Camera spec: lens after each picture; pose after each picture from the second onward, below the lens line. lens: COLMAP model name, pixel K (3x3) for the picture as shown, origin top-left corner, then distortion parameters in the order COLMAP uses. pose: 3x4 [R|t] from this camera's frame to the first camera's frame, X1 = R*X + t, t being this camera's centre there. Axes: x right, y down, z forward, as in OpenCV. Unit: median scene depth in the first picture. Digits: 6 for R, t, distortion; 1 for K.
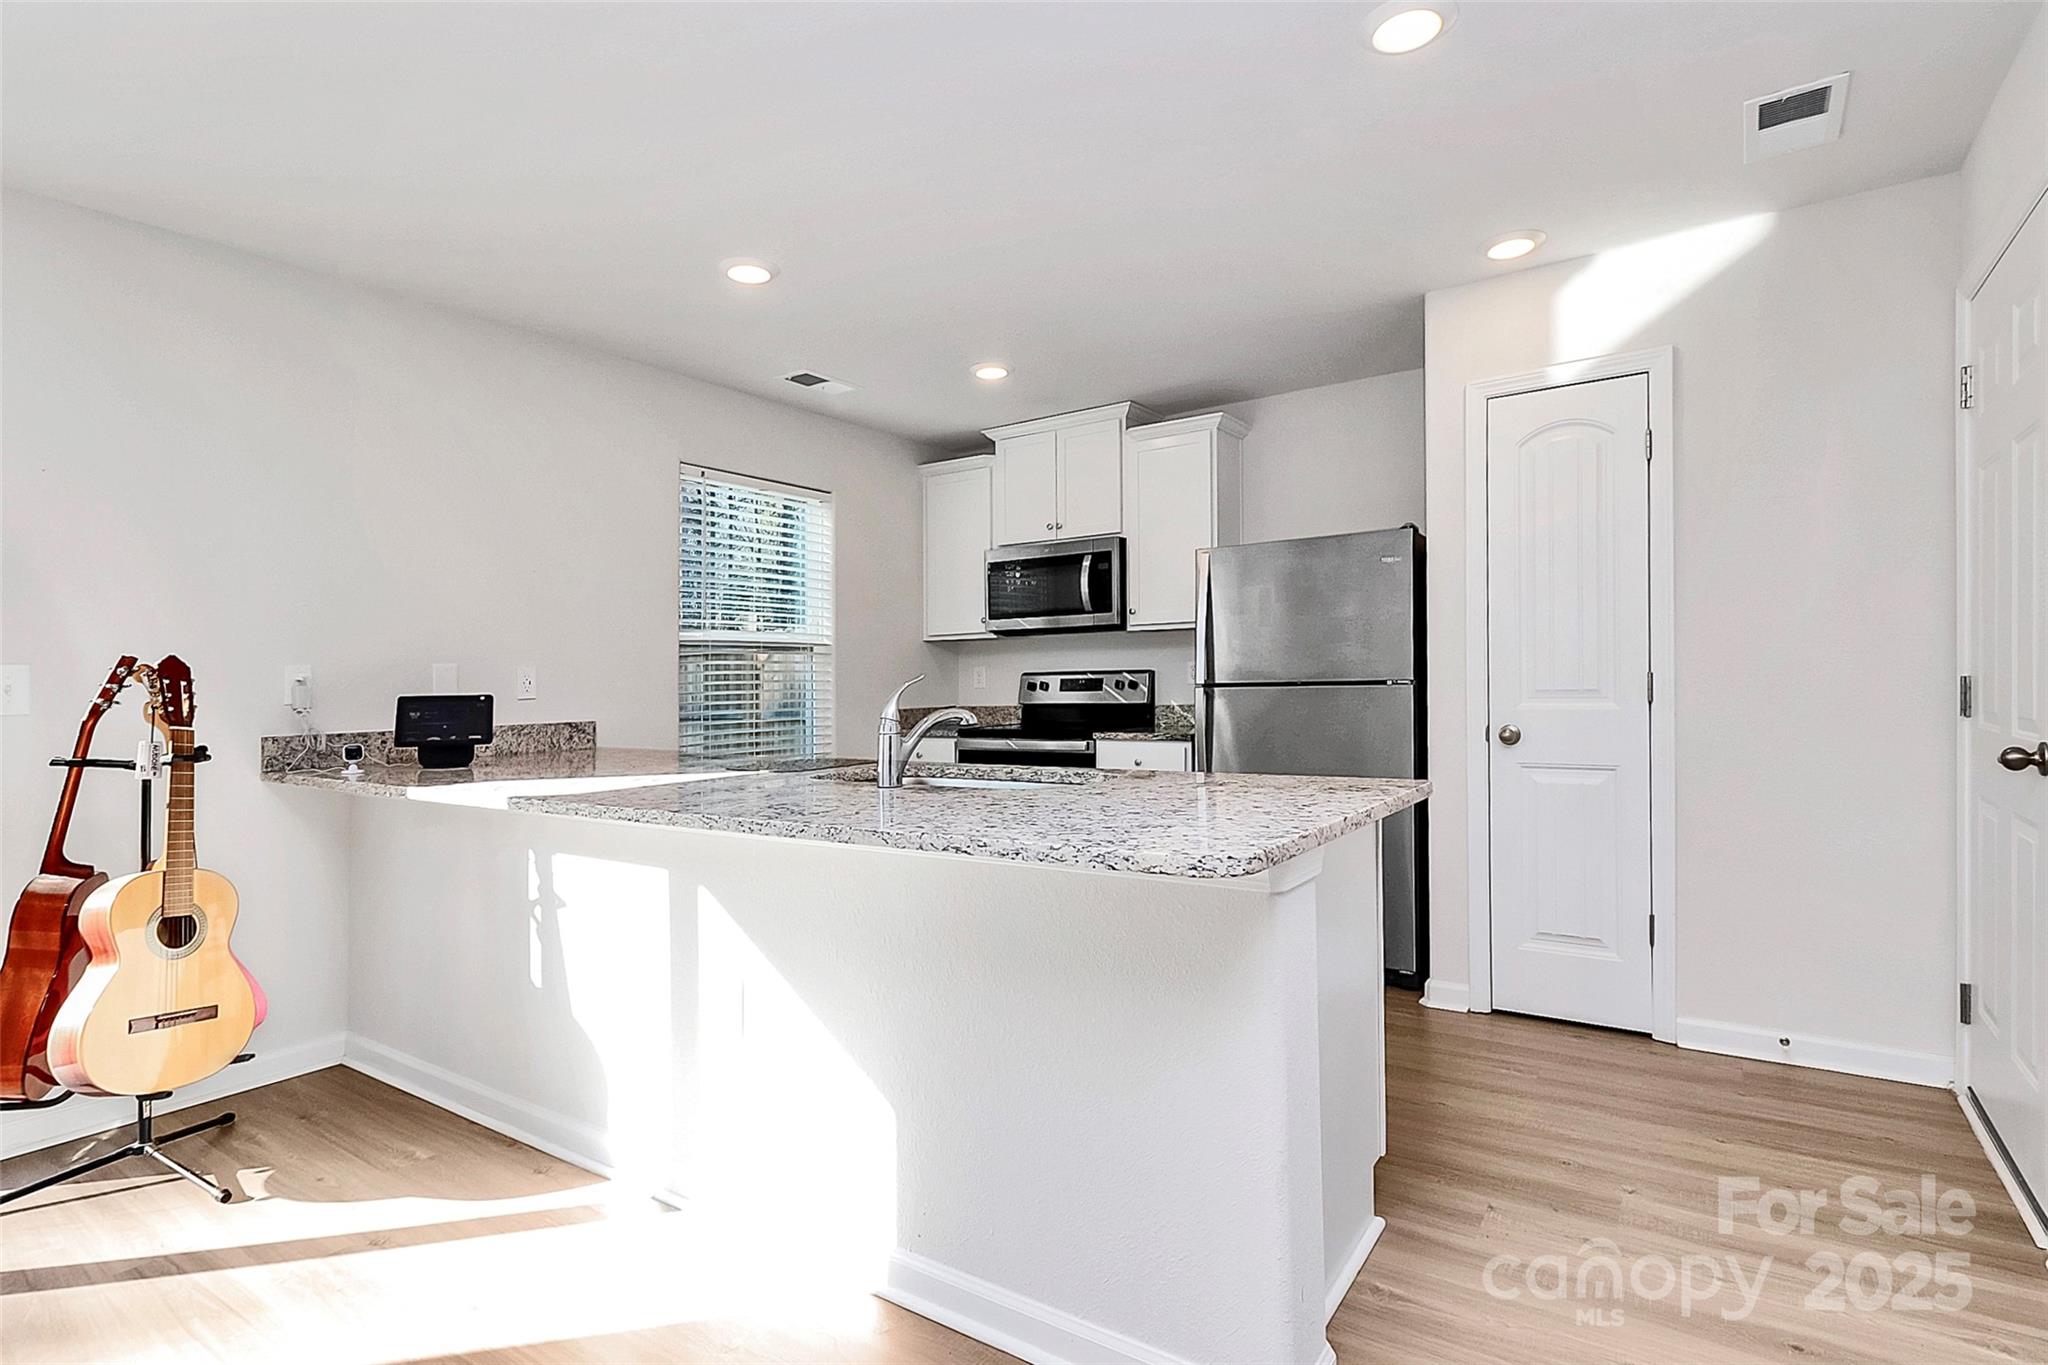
lens RADIAL K [[969.1, 0, 1035.3], [0, 969.1, 675.7], [0, 0, 1]] dist [0.037119, -0.034313]
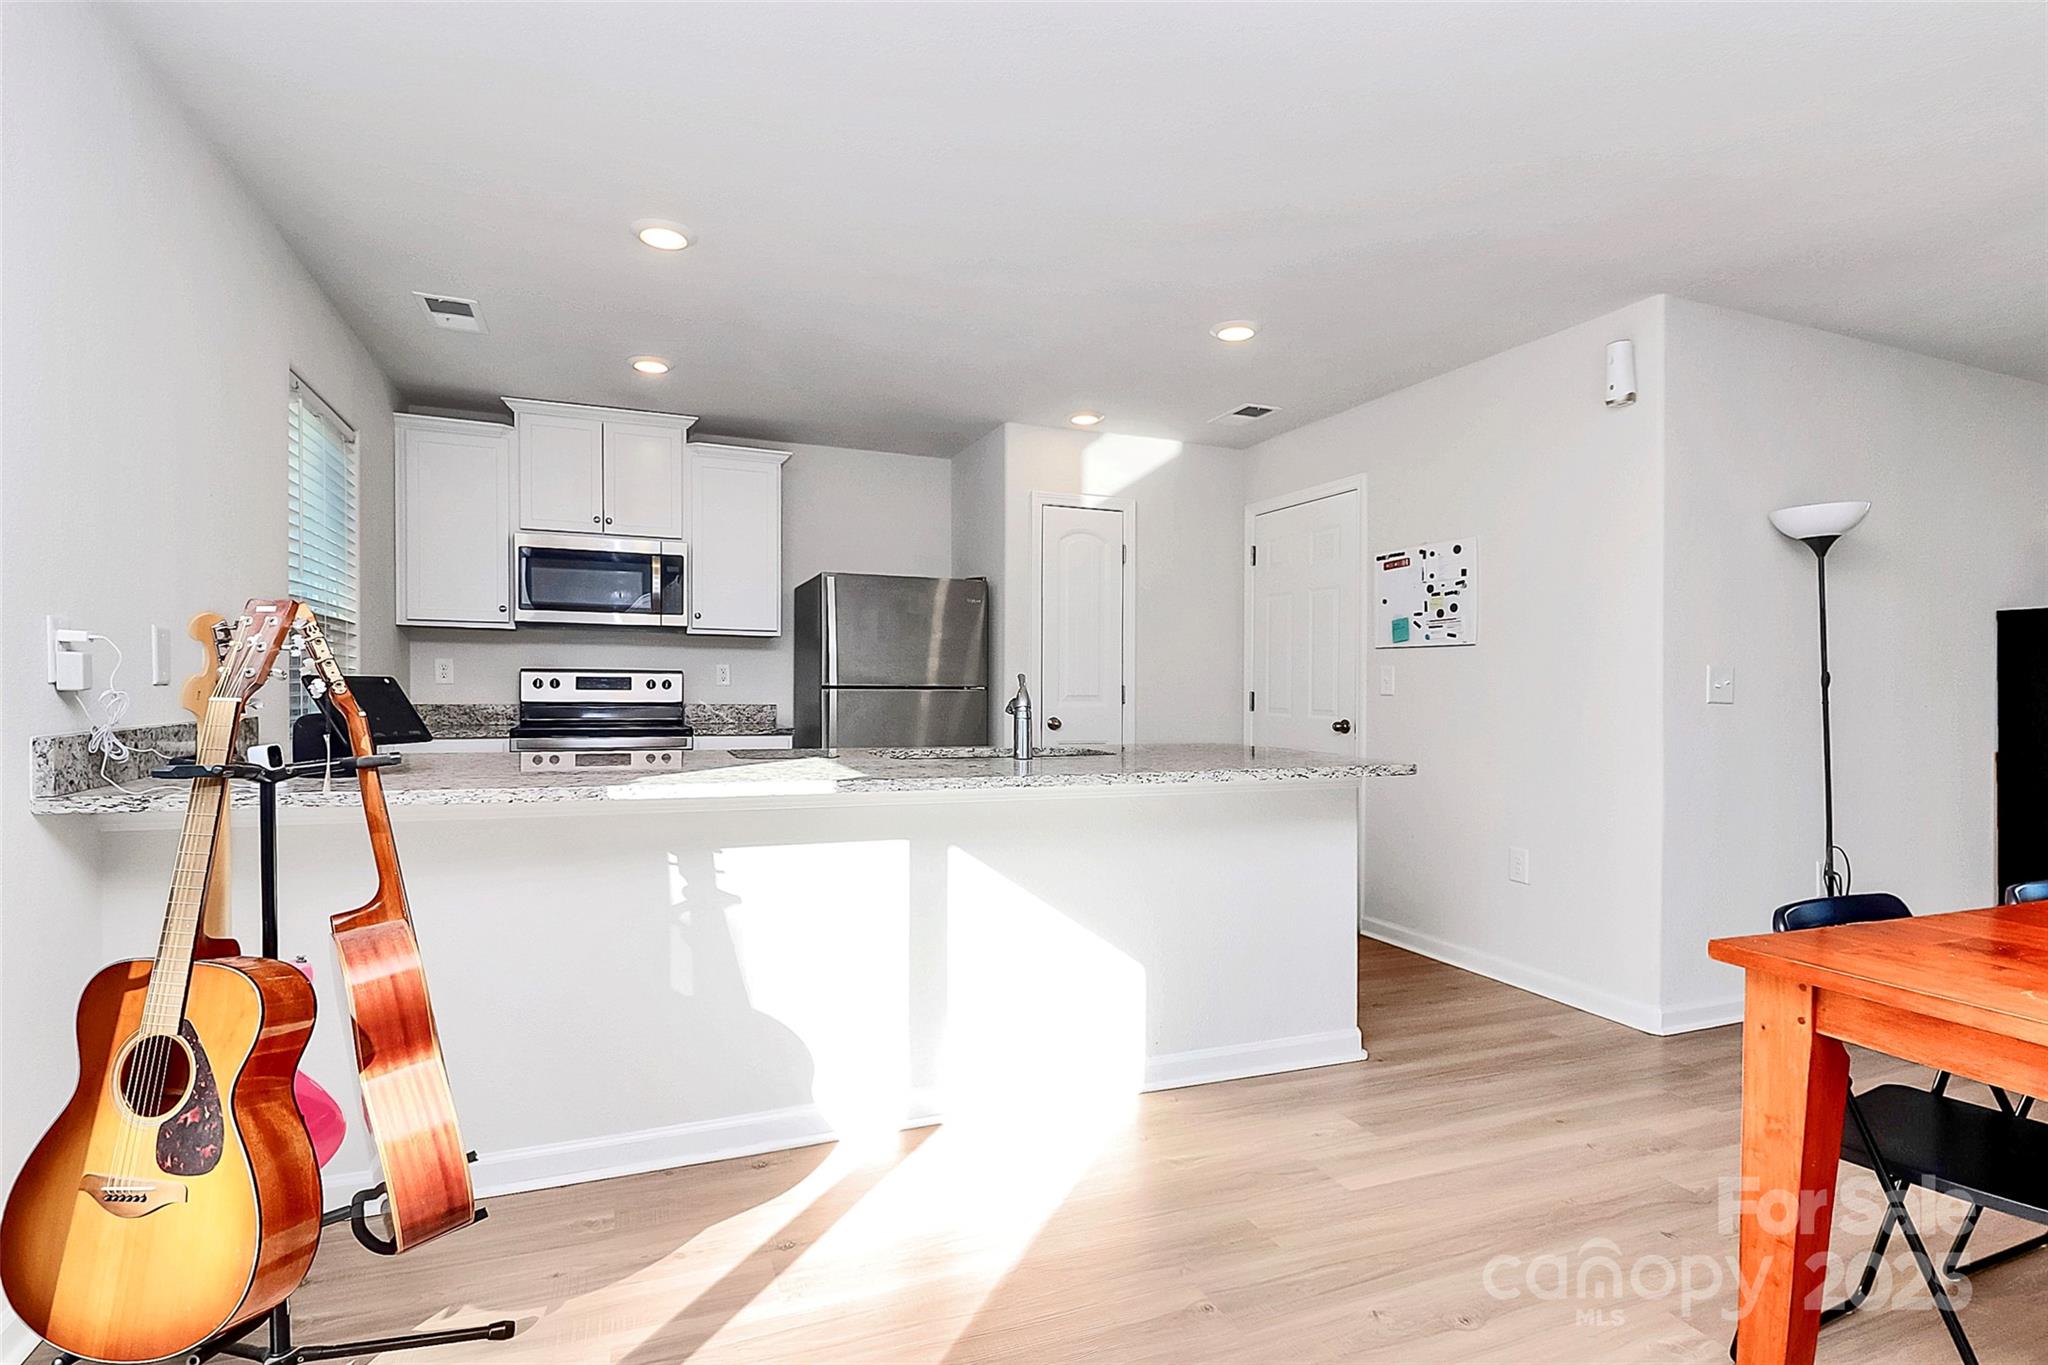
lens RADIAL K [[985.1, 0, 961.8], [0, 985.1, 690.7], [0, 0, 1]] dist [0.001269, 0.000125]
pose [[0.585020, 0.020674, 0.810755, -0.929434], [-0.026810, 0.999622, -0.006144, 0.022946], [-0.810576, -0.018142, 0.585353, 0.207095]]
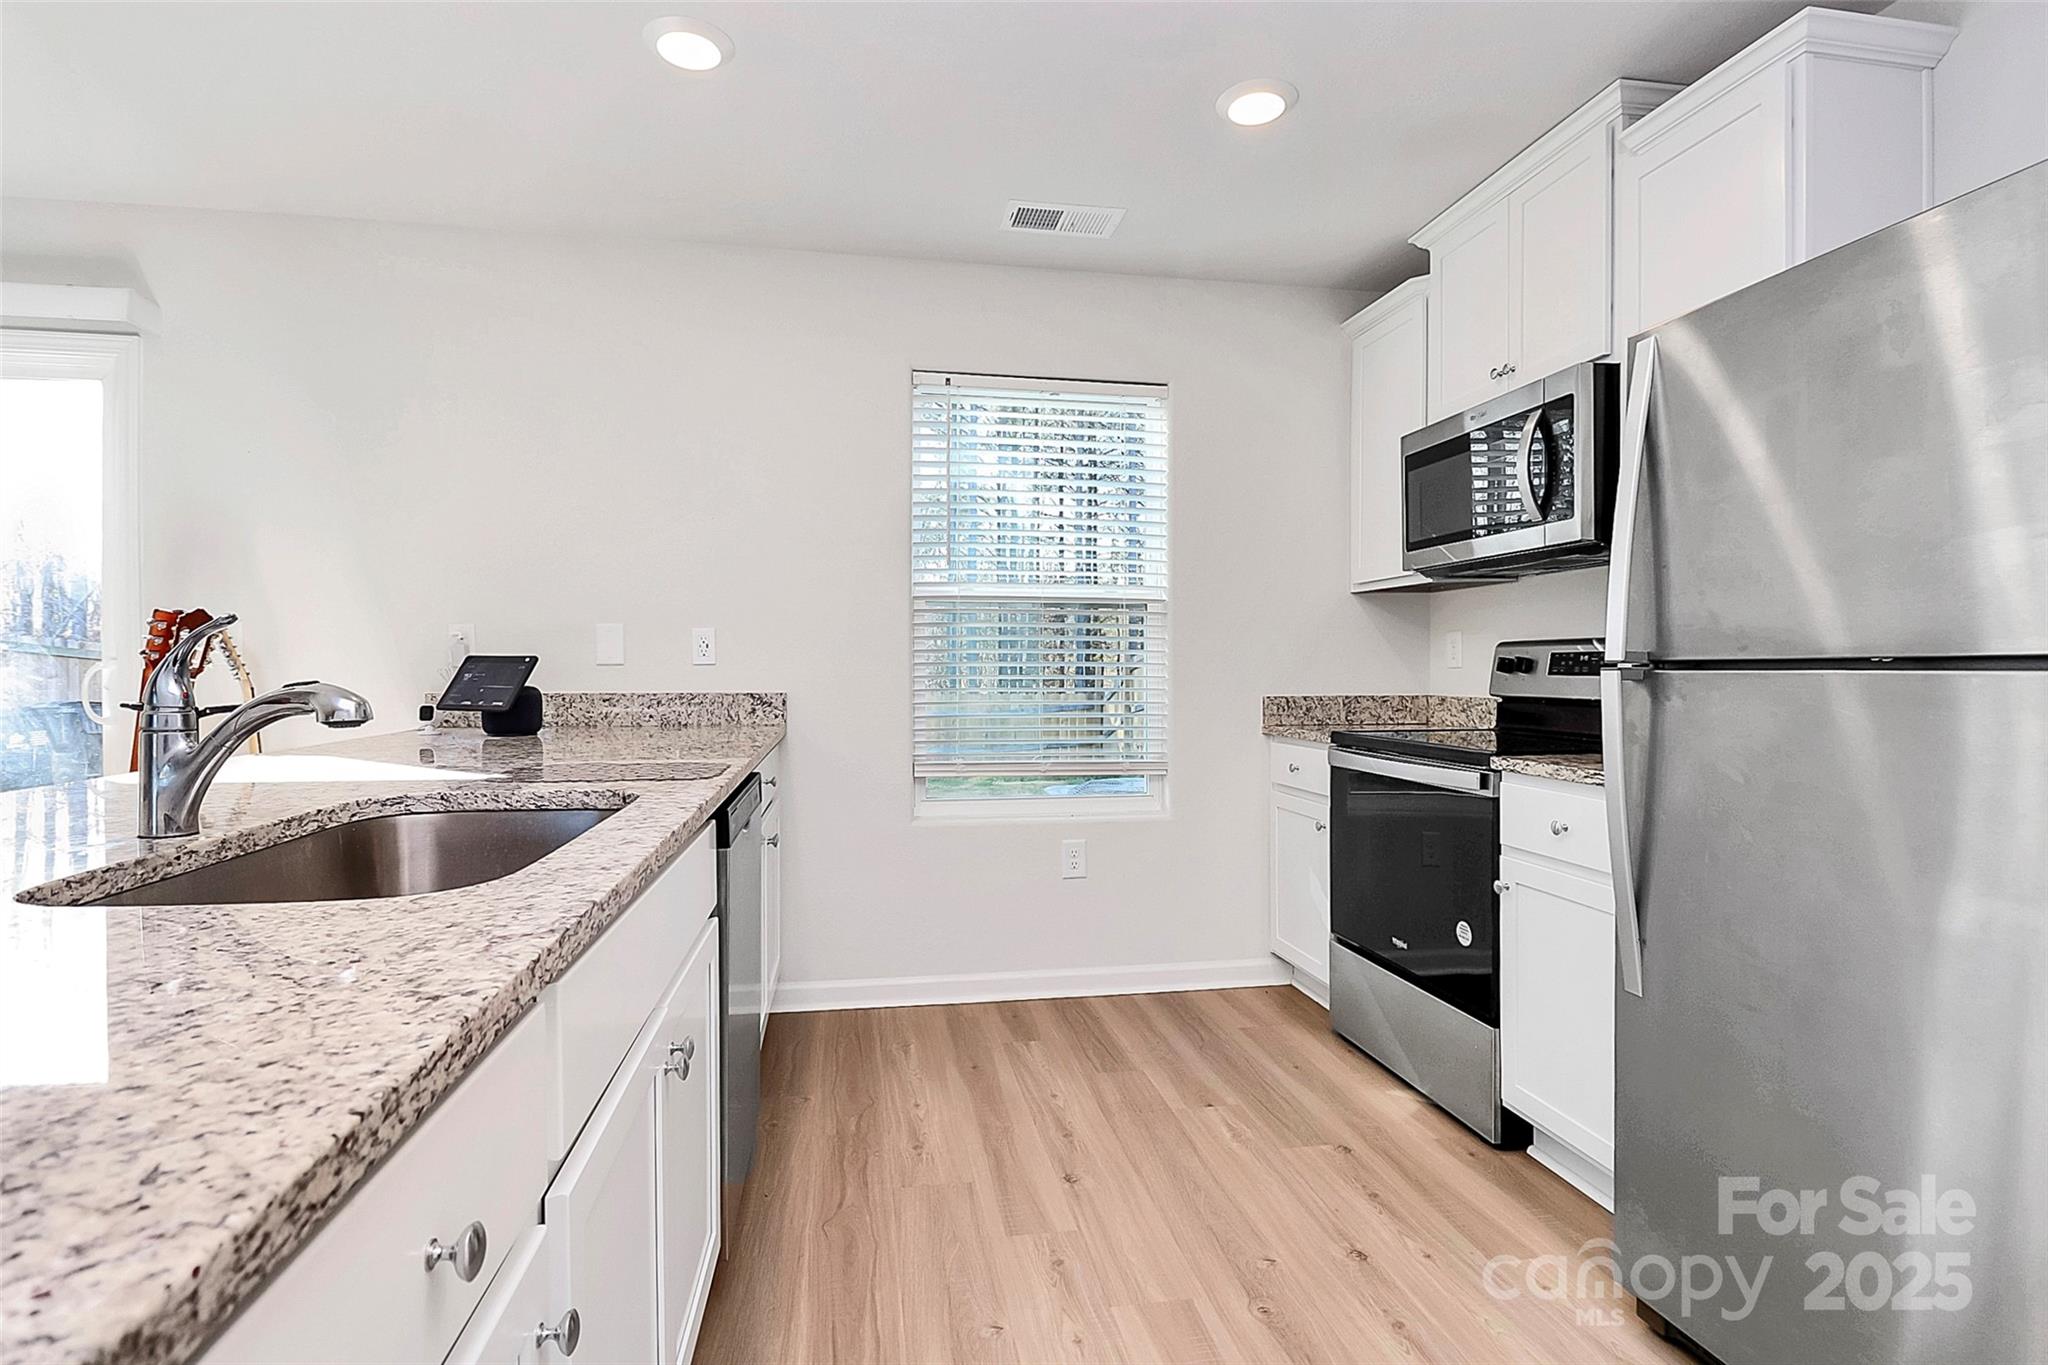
lens RADIAL K [[952.1, 0, 1134.9], [0, 952.1, 662.0], [0, 0, 1]] dist [0.000127, -0.000088]
pose [[0.704613, 0.019787, -0.709315, 0.420519], [-0.010600, 0.999793, 0.017361, 0.003058], [0.709512, -0.004714, 0.704677, 0.775063]]
